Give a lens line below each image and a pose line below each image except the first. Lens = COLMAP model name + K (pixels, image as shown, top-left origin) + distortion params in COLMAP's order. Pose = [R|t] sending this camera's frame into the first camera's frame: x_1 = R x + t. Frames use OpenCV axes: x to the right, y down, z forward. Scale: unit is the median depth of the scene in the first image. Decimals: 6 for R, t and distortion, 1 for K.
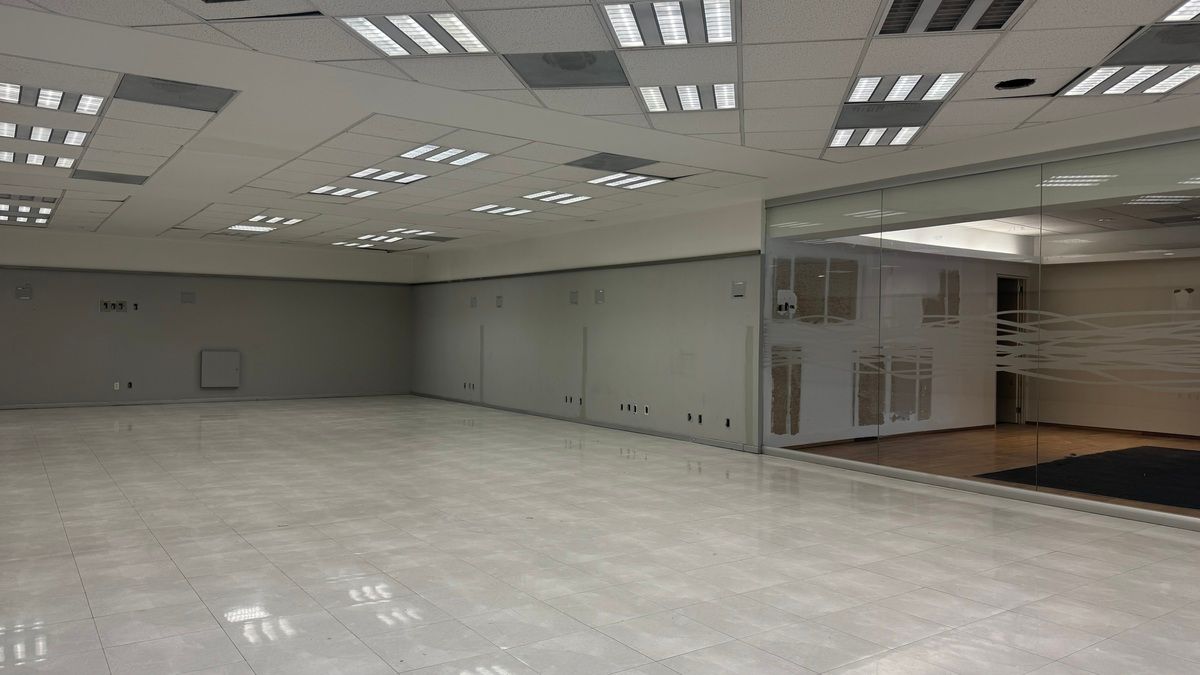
lens RADIAL K [[839.7, 0, 604.1], [0, 839.7, 335.4], [0, 0, 1]] dist [0.073356, -0.094327]
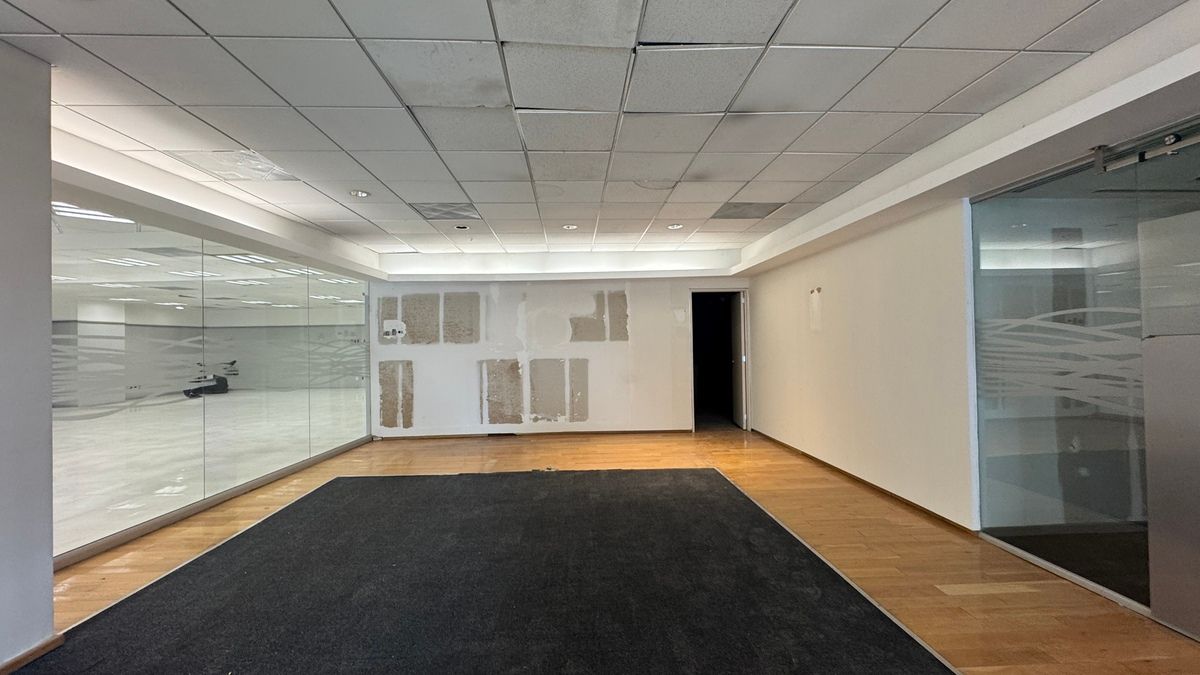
lens RADIAL K [[477.9, 0, 597.9], [0, 477.9, 337.4], [0, 0, 1]] dist [-0.002458, -0.000523]
pose [[0.810957, -0.035048, -0.584054, 0.921898], [0.025639, 0.999374, -0.024371, 0.000932], [0.584543, 0.004789, 0.811349, 0.567777]]
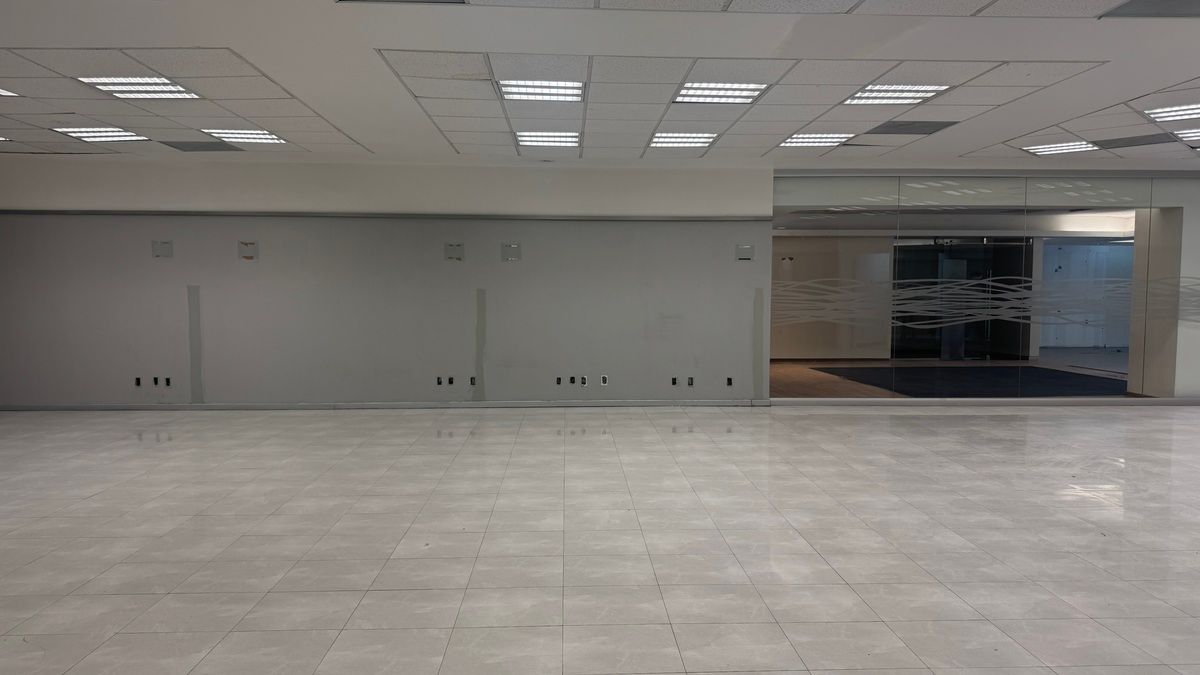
lens RADIAL K [[839.7, 0, 599.0], [0, 839.7, 345.2], [0, 0, 1]] dist [0.073356, -0.094327]
pose [[0.535010, -0.055814, 0.843000, -0.816584], [0.008849, 0.998131, 0.060469, -0.004723], [-0.844799, -0.024892, 0.534504, 0.589013]]
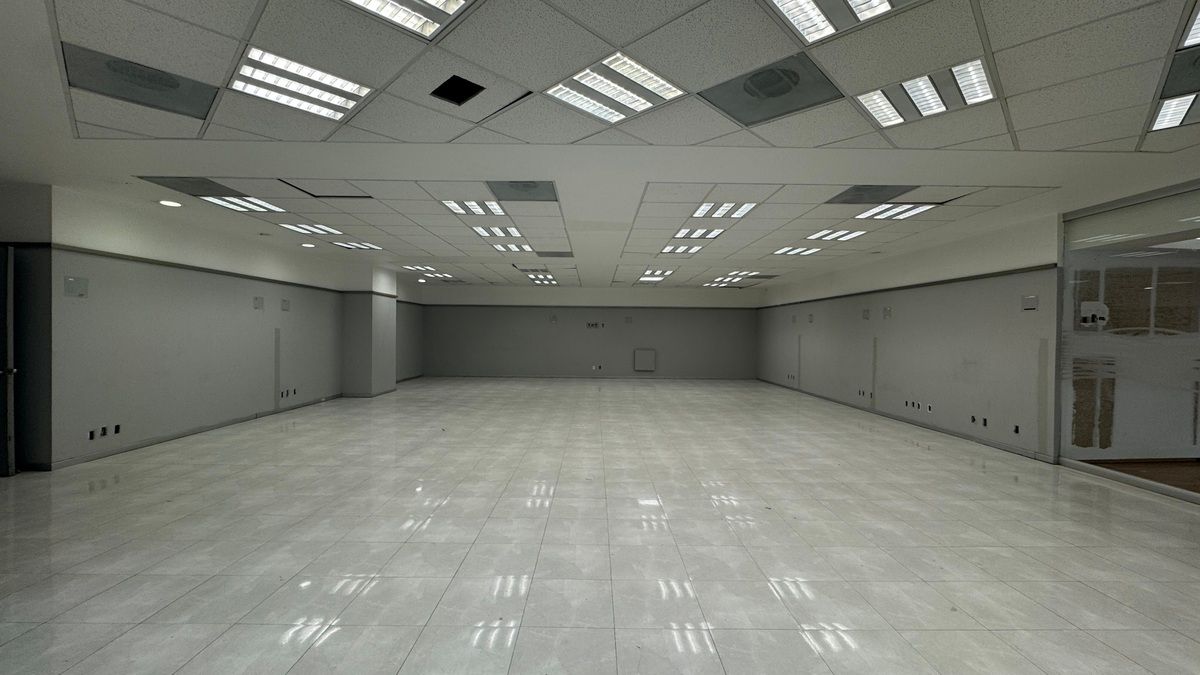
lens RADIAL K [[477.9, 0, 597.7], [0, 477.9, 336.3], [0, 0, 1]] dist [-0.002458, -0.000523]
pose [[0.819564, 0.000001, -0.572988, 0.059309], [-0.002476, 0.999991, -0.003539, -0.009762], [0.572983, 0.004319, 0.819556, 0.206233]]
